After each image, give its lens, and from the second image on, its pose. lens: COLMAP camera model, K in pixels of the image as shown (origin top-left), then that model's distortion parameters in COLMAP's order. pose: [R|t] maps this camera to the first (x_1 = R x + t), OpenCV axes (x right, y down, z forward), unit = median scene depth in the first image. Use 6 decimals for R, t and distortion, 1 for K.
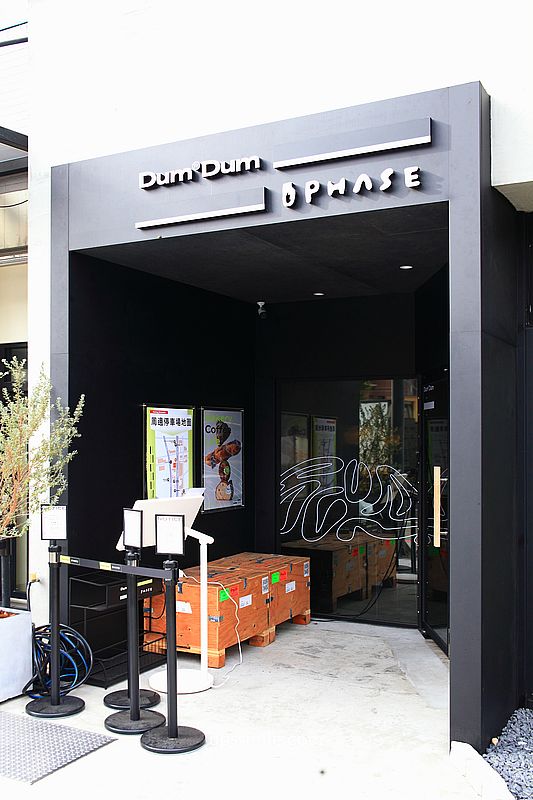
lens RADIAL K [[895.4, 0, 265.9], [0, 895.4, 440.2], [0, 0, 1]] dist [-0.002115, 0.006685]
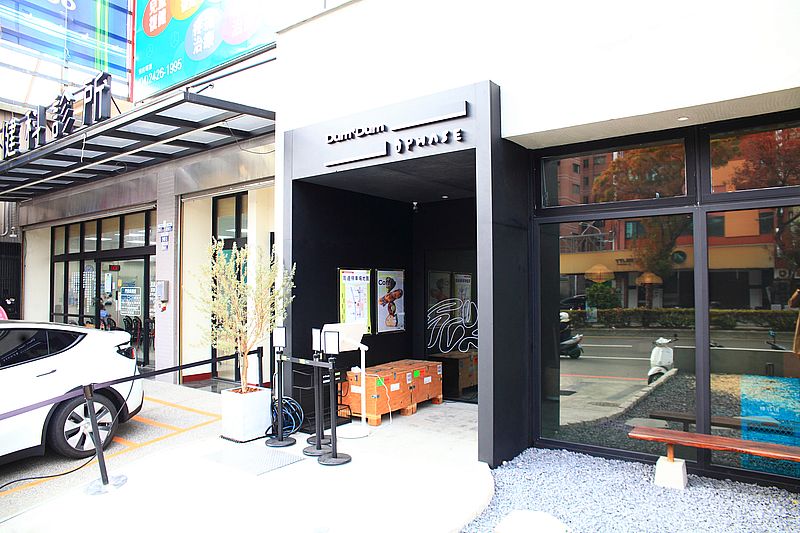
lens RADIAL K [[742.9, 0, 400.0], [0, 742.9, 266.5], [0, 0, 1]] dist [-0.158673, 0.169965]
pose [[0.971078, -0.017960, -0.238088, 0.329655], [0.009420, 0.999272, -0.036959, 0.010143], [0.238578, 0.033648, 0.970540, -0.336722]]
